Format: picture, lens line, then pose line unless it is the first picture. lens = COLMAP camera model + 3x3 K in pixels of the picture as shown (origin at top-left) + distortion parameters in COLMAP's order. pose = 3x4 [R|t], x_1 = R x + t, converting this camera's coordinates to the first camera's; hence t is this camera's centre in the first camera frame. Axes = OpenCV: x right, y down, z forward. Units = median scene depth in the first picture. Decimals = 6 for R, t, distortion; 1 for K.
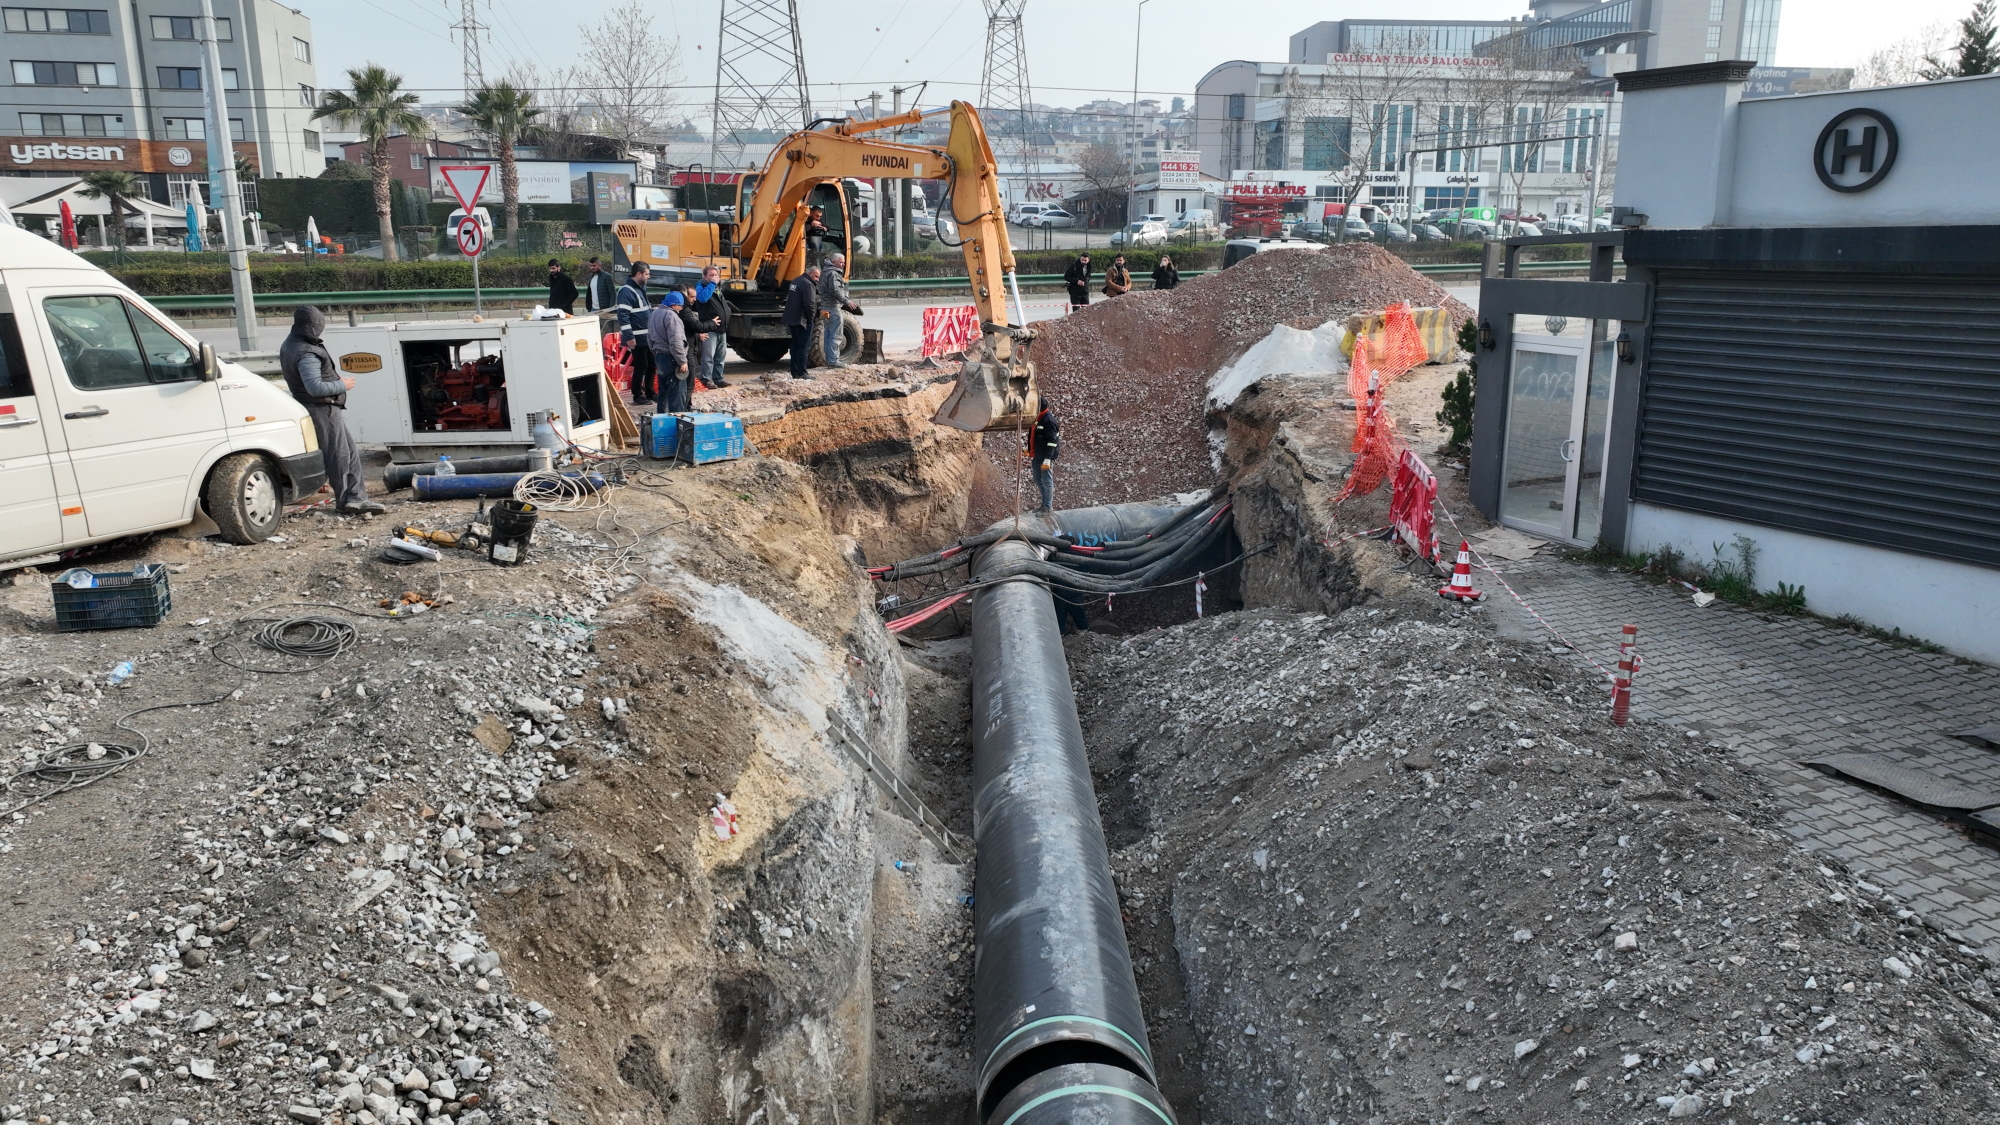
lens RADIAL K [[1408.7, 0, 1000.0], [0, 1408.7, 562.5], [0, 0, 1]] dist [0.007929, -0.004879]
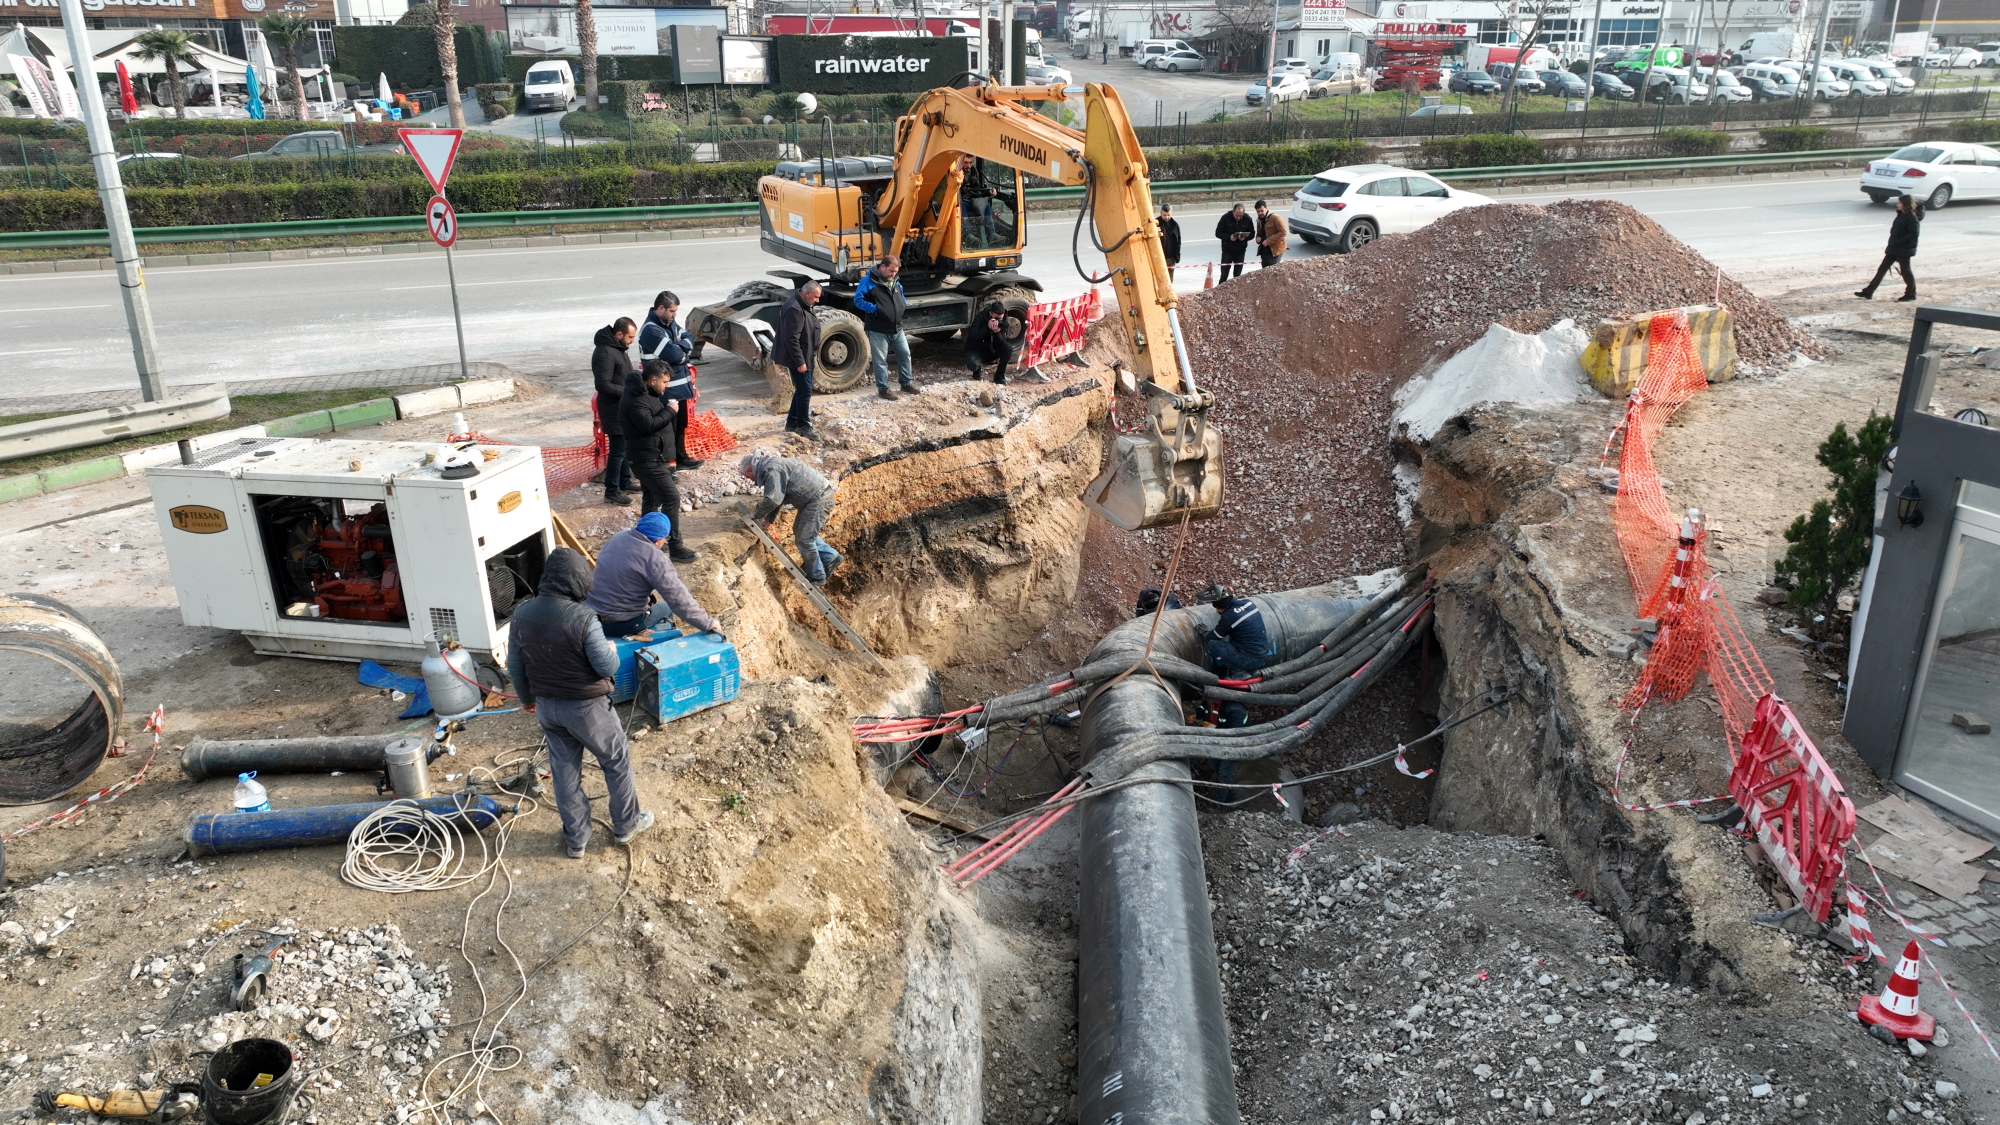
lens RADIAL K [[1408.7, 0, 1000.0], [0, 1408.7, 562.5], [0, 0, 1]] dist [0.007929, -0.004879]
pose [[0.996798, 0.026467, -0.075456, -0.007742], [-0.017345, 0.992733, 0.119078, -0.131859], [0.078059, -0.117388, 0.990014, 0.220212]]
